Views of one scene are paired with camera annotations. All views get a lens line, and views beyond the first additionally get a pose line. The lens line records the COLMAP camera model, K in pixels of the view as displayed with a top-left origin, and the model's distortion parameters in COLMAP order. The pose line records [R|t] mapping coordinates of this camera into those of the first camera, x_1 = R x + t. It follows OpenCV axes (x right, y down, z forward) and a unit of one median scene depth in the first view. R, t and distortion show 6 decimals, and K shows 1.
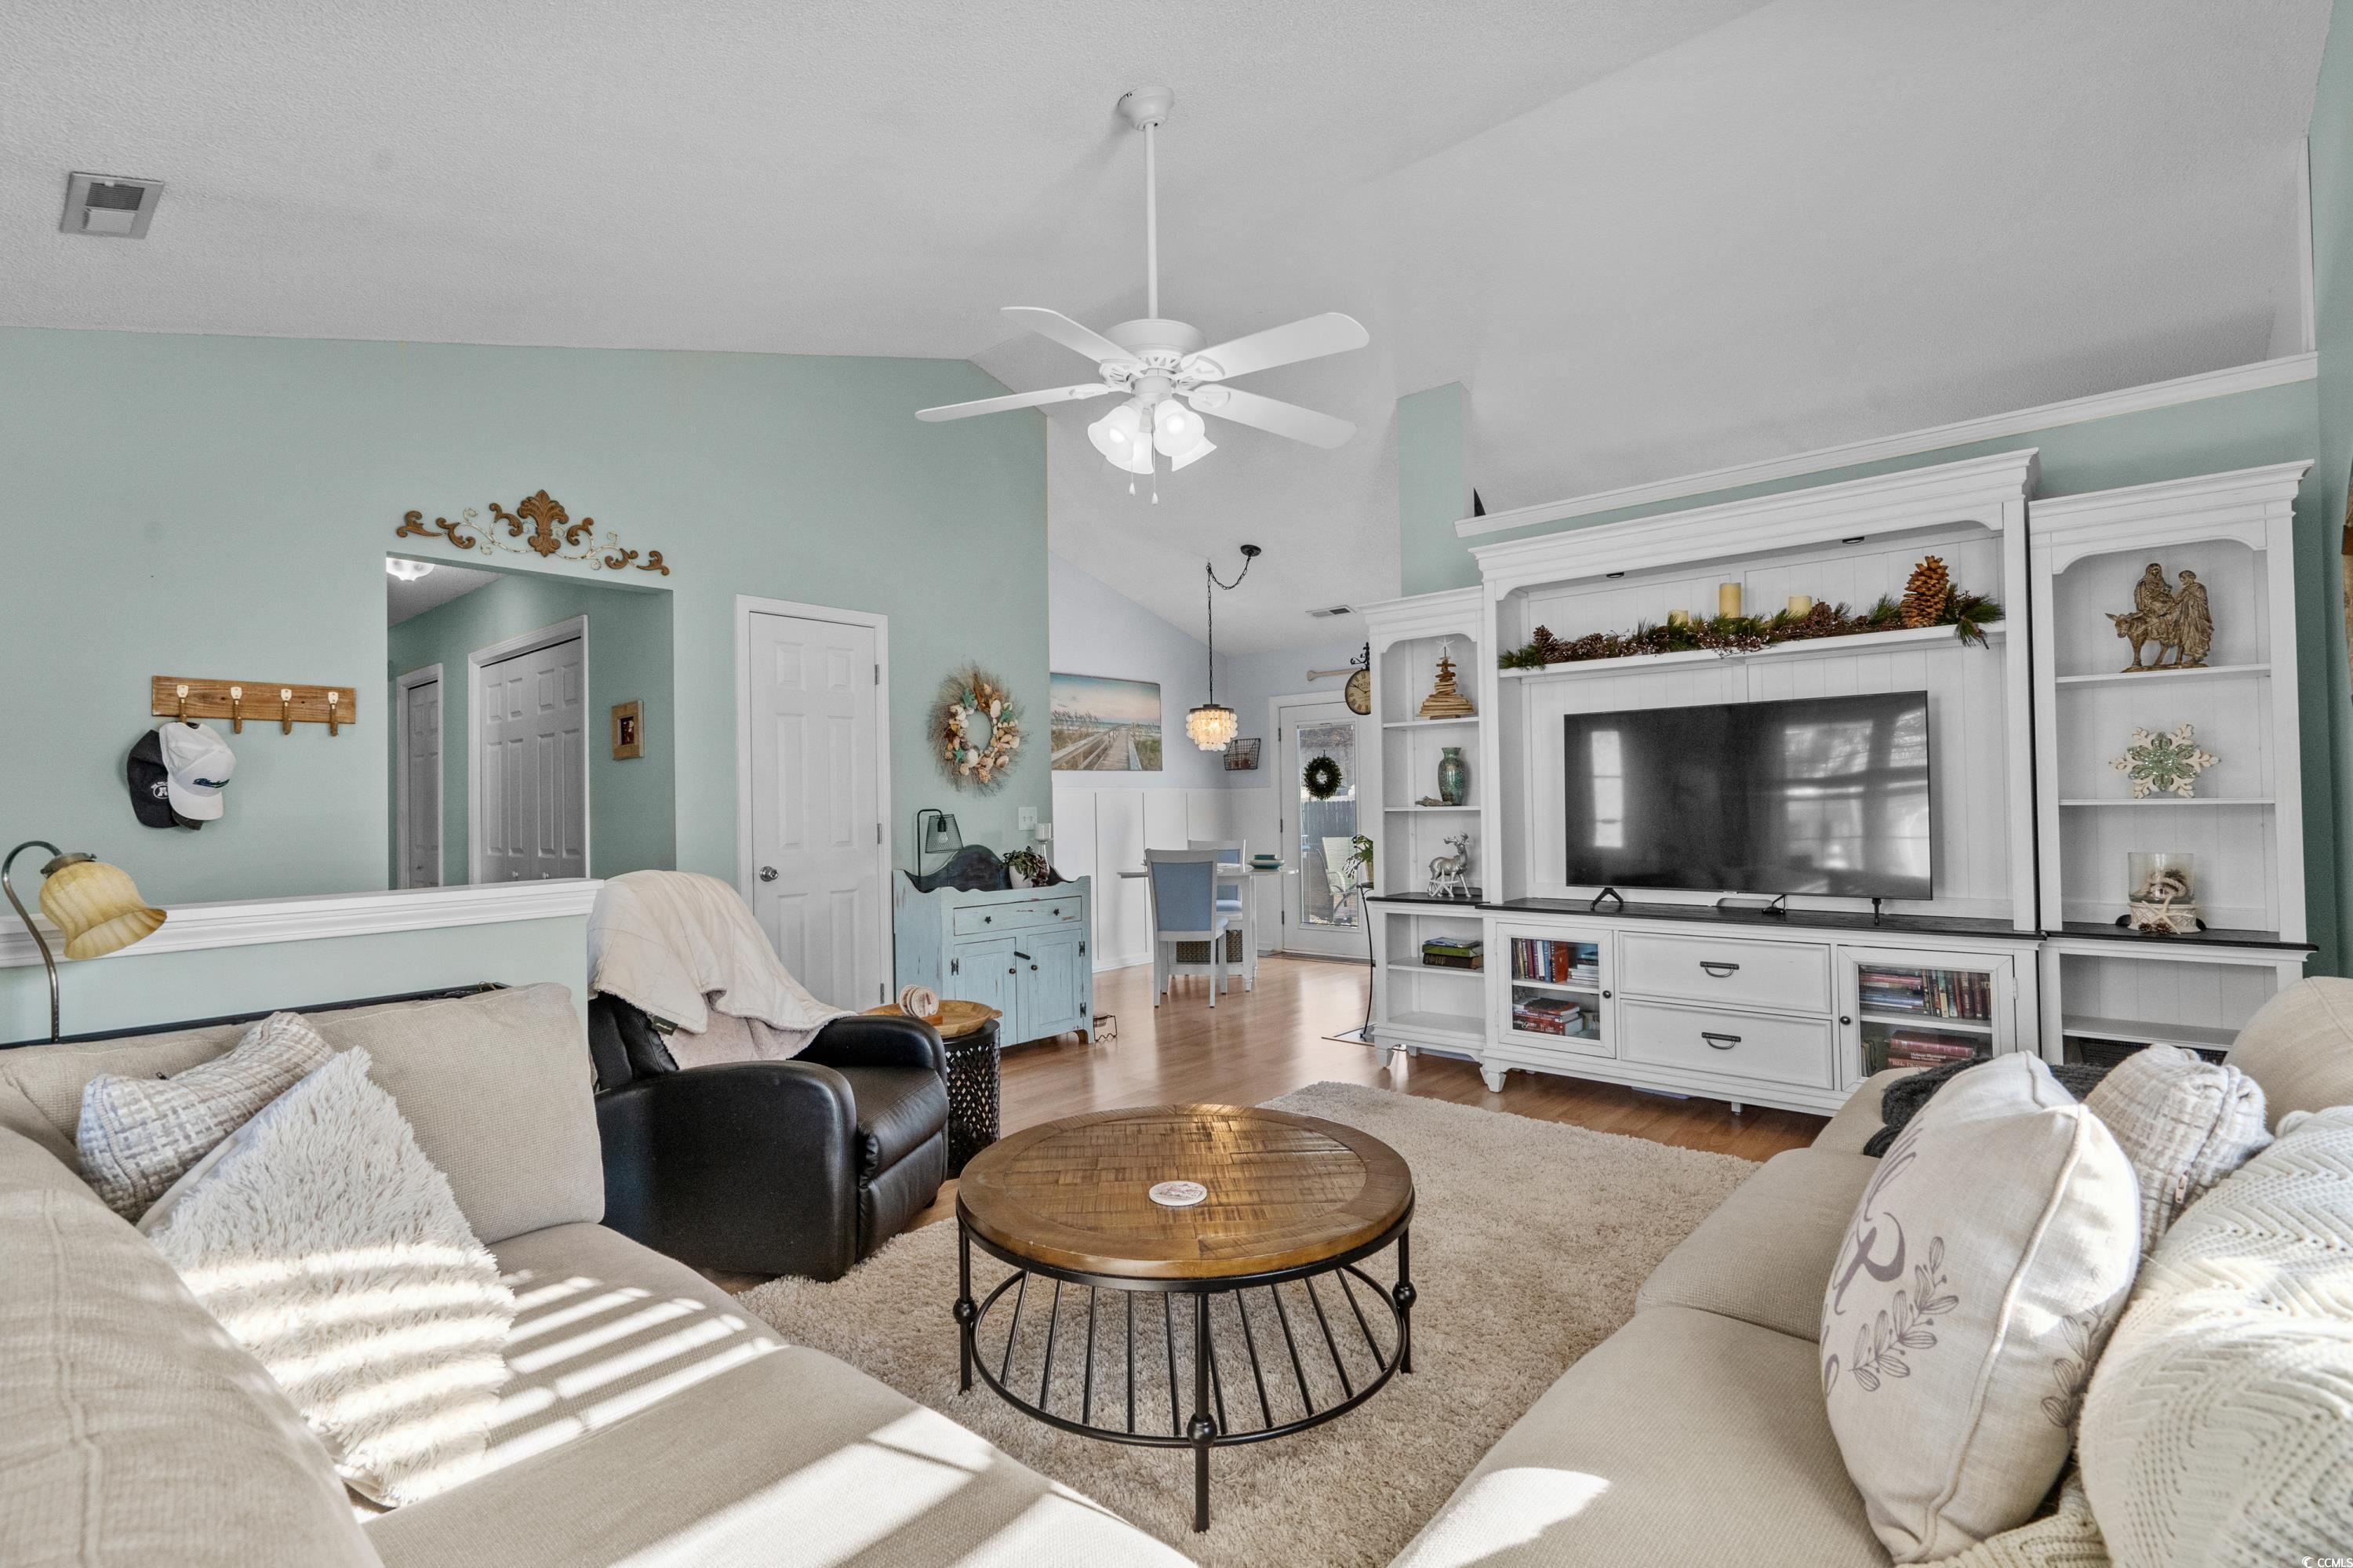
lens RADIAL K [[1063.9, 0, 1167.9], [0, 1063.9, 785.2], [0, 0, 1]] dist [-0.025997, 0.004036]
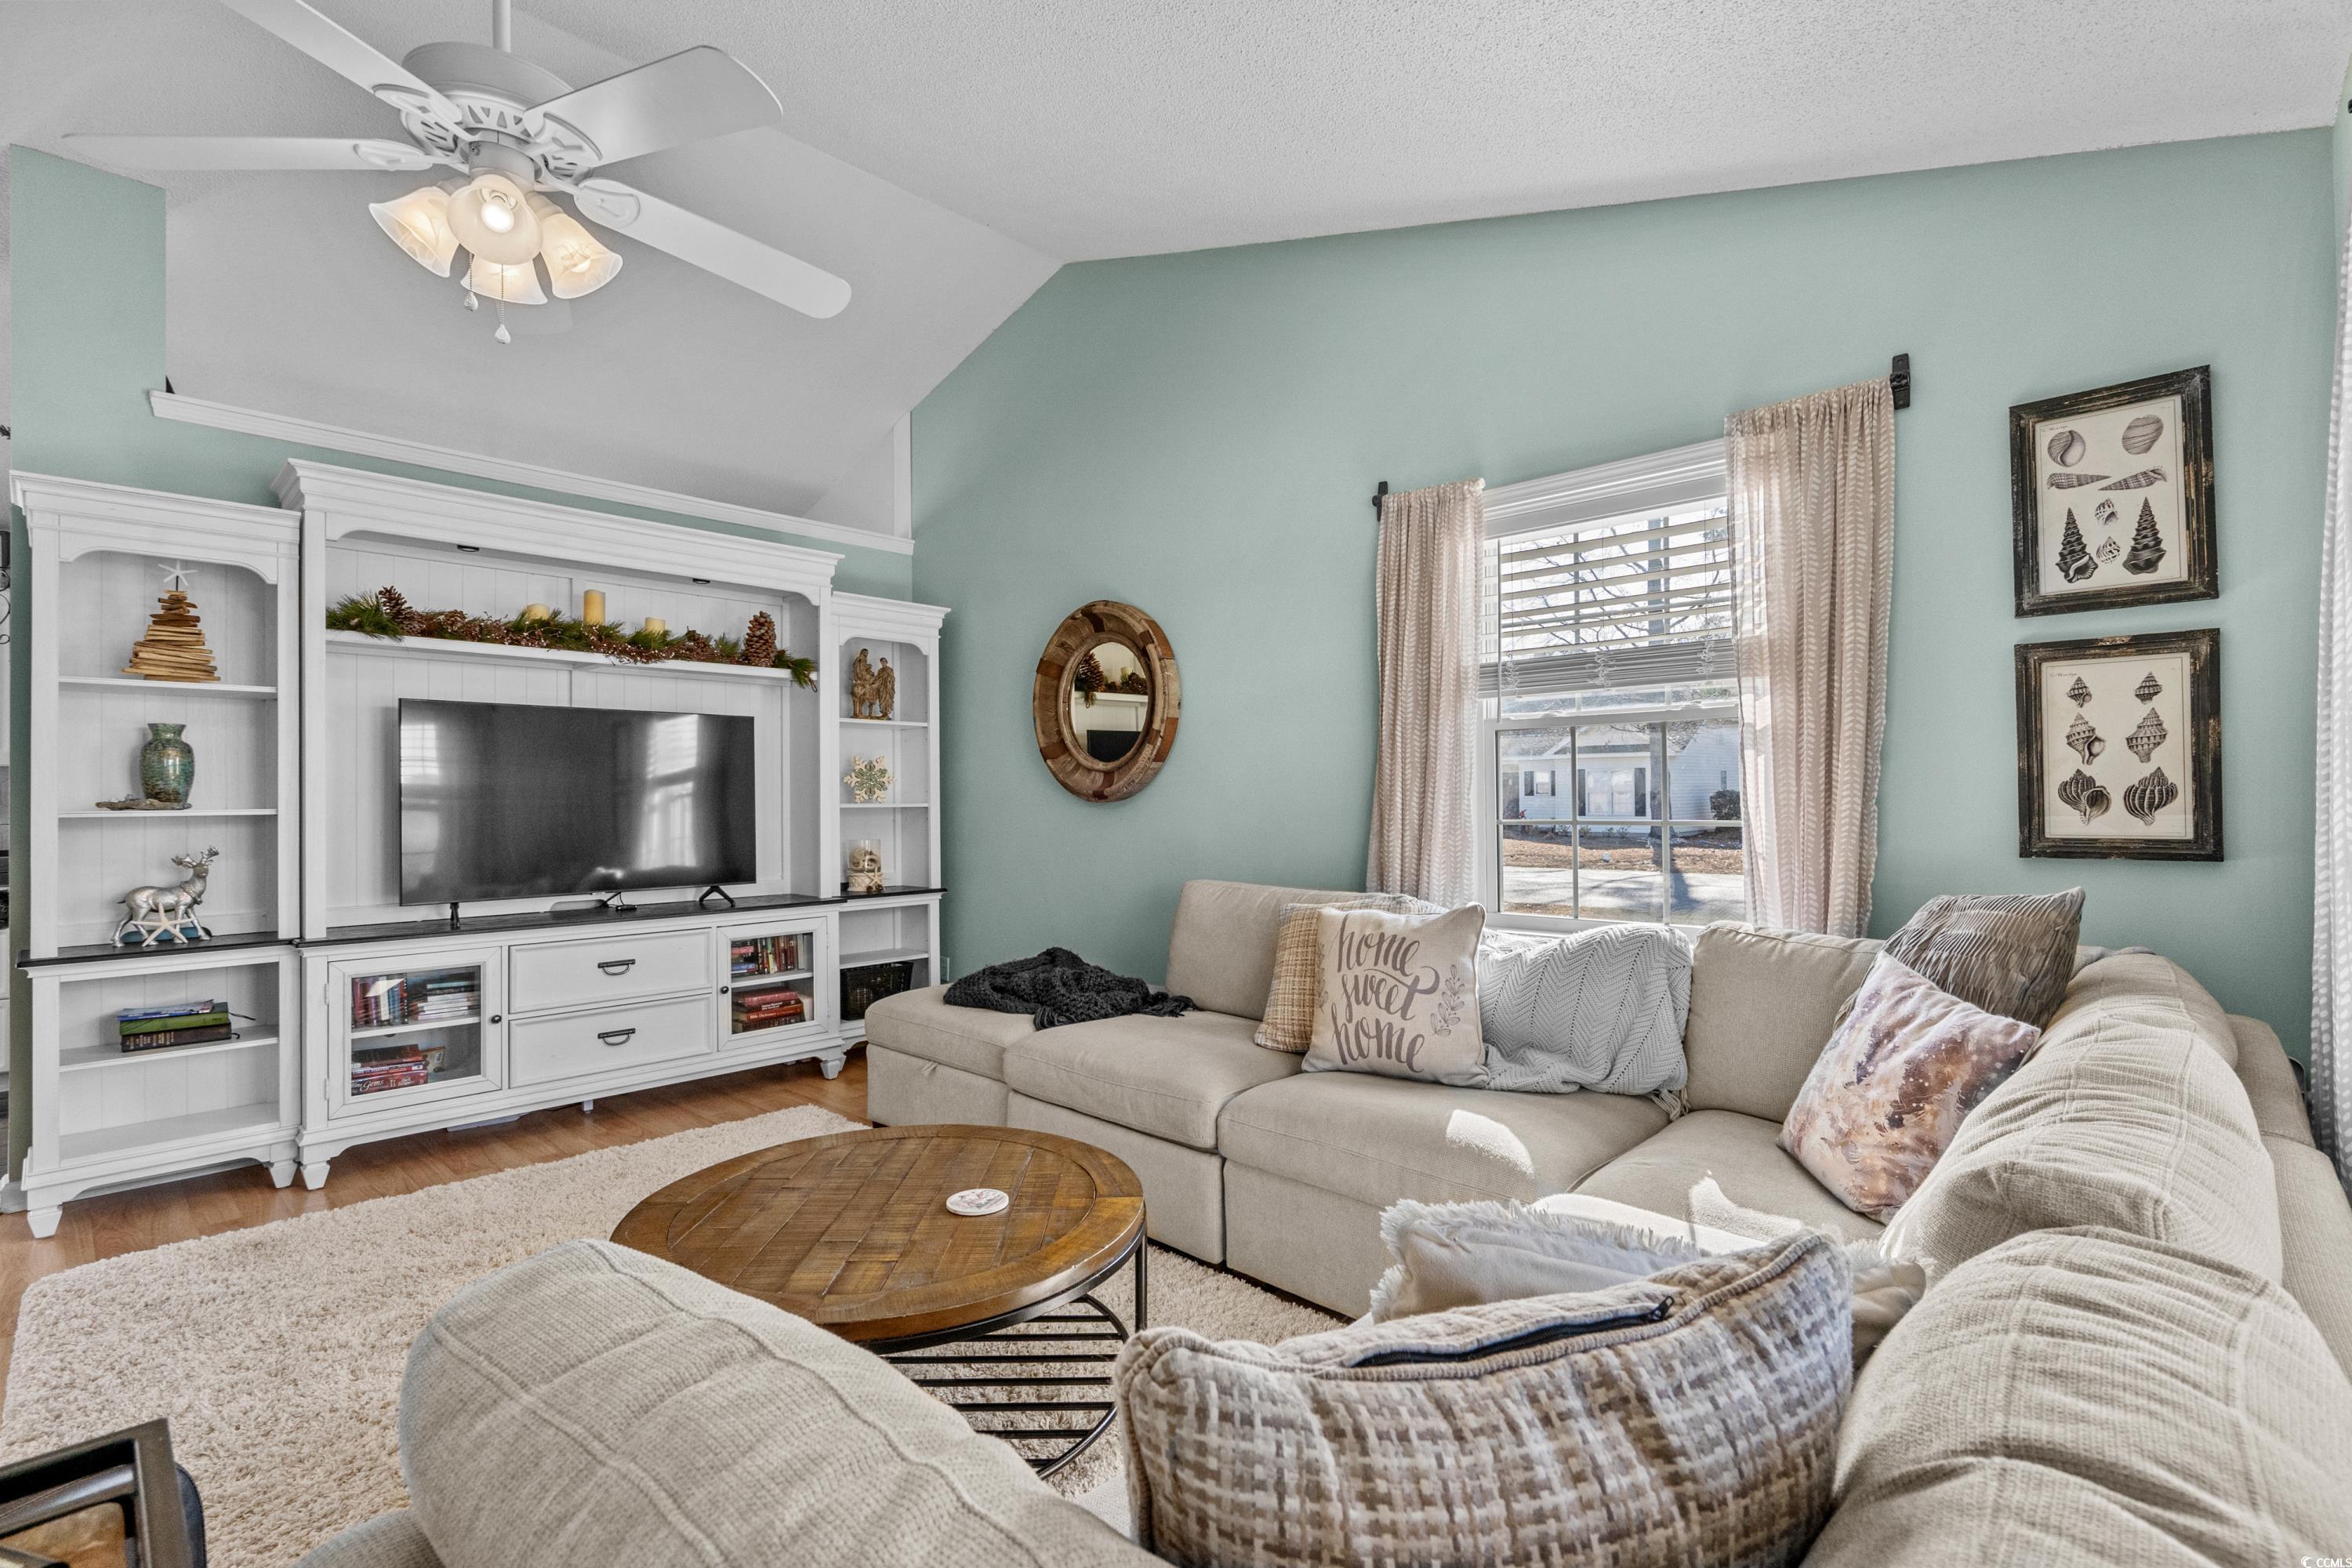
lens RADIAL K [[1063.5, 0, 1175.1], [0, 1063.5, 789.5], [0, 0, 1]] dist [-0.025997, 0.004036]
pose [[0.027400, 0.021227, 0.999399, -0.558981], [-0.013791, 0.999687, -0.020855, 0.017312], [-0.999529, -0.013212, 0.027685, 0.490772]]
